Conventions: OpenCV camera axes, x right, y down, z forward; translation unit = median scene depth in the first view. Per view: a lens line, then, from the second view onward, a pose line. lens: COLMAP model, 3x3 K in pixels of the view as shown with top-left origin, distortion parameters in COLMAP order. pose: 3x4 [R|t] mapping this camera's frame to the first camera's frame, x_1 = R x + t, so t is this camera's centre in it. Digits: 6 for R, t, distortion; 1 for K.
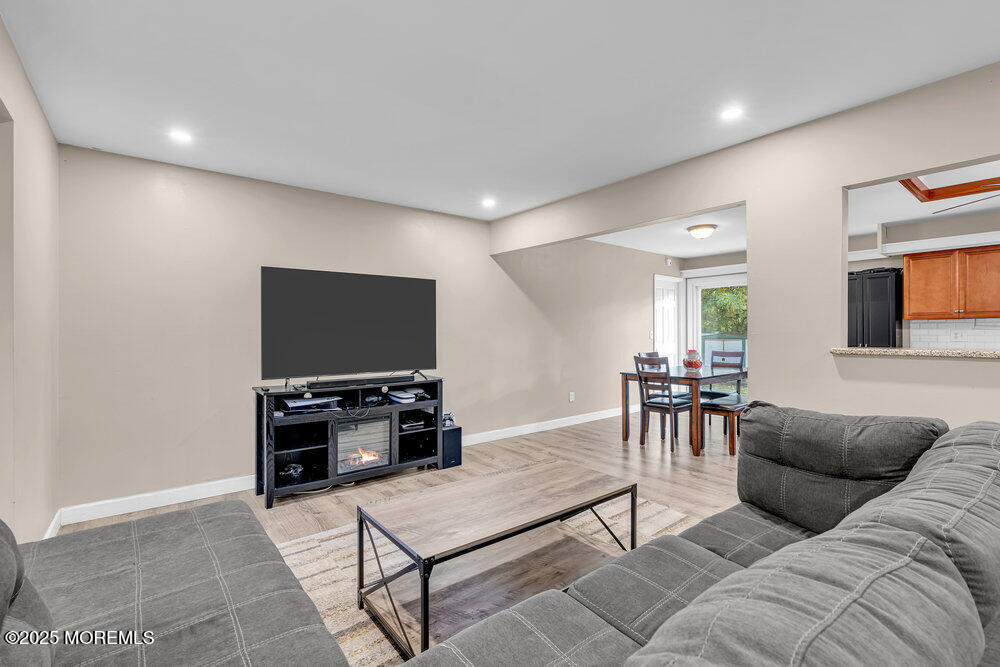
lens RADIAL K [[449.8, 0, 498.0], [0, 449.8, 329.0], [0, 0, 1]] dist [-0.004861, 0.000873]
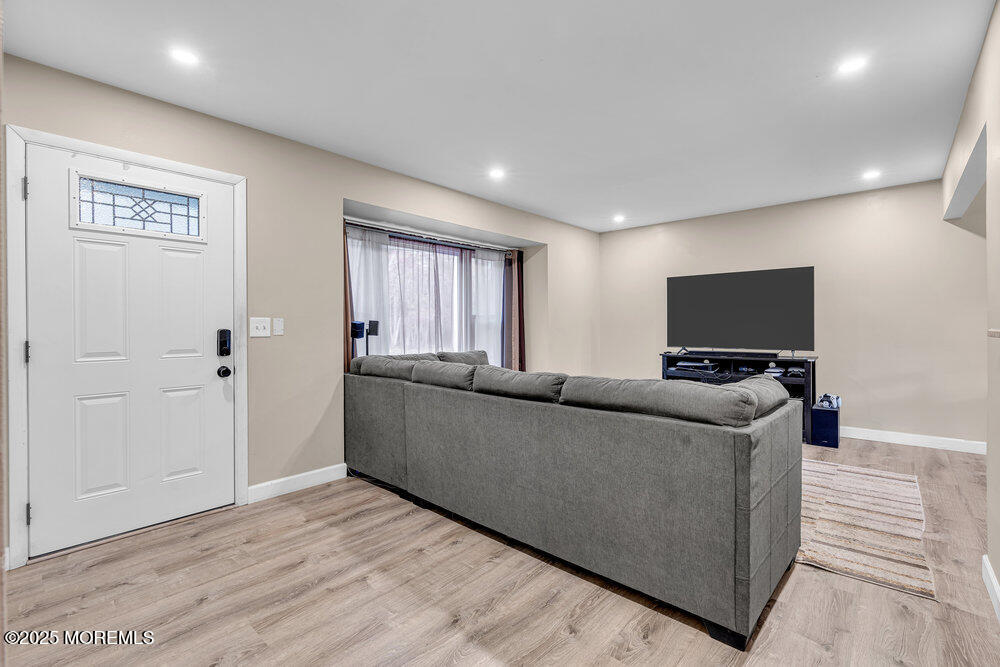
lens RADIAL K [[449.8, 0, 498.0], [0, 449.8, 329.0], [0, 0, 1]] dist [-0.004861, 0.000873]
pose [[0.172316, 0.013300, -0.984952, 0.797655], [0.010391, 0.999829, 0.015319, 0.013741], [0.984987, -0.012874, 0.172148, 0.088826]]
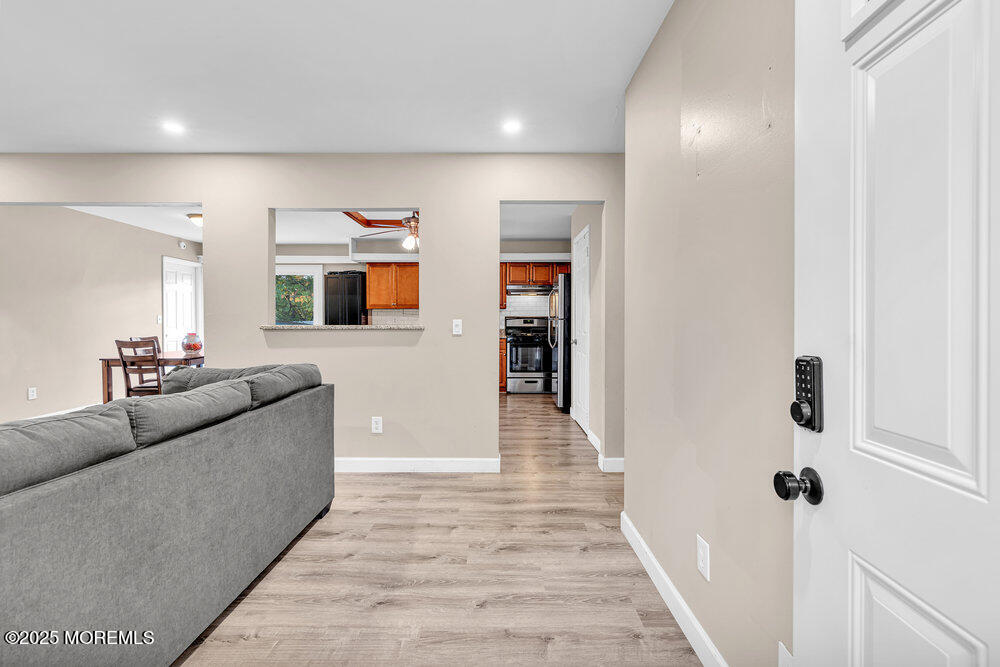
lens RADIAL K [[449.8, 0, 498.0], [0, 449.8, 329.0], [0, 0, 1]] dist [-0.004861, 0.000873]
pose [[0.622063, -0.010325, 0.782899, 0.076137], [-0.008483, 0.999765, 0.019926, 0.013382], [-0.782922, -0.019036, 0.621829, -0.256787]]
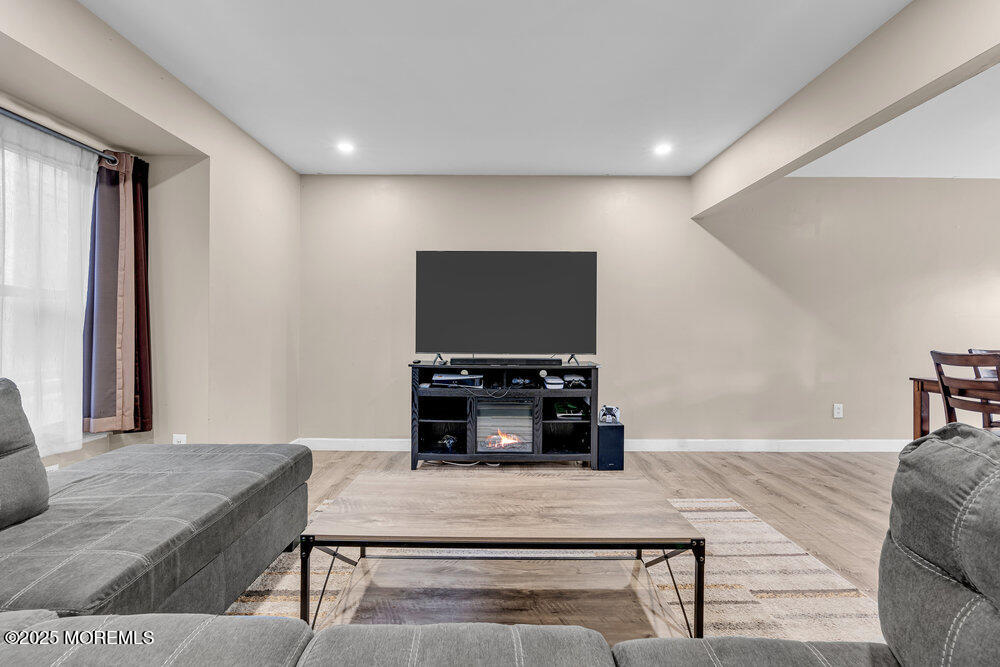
lens RADIAL K [[449.8, 0, 498.0], [0, 449.8, 329.0], [0, 0, 1]] dist [-0.004861, 0.000873]
pose [[0.783747, 0.008289, -0.621024, 0.261387], [-0.006159, 0.999965, 0.005575, 0.037053], [0.621049, -0.000544, 0.783771, 0.207634]]
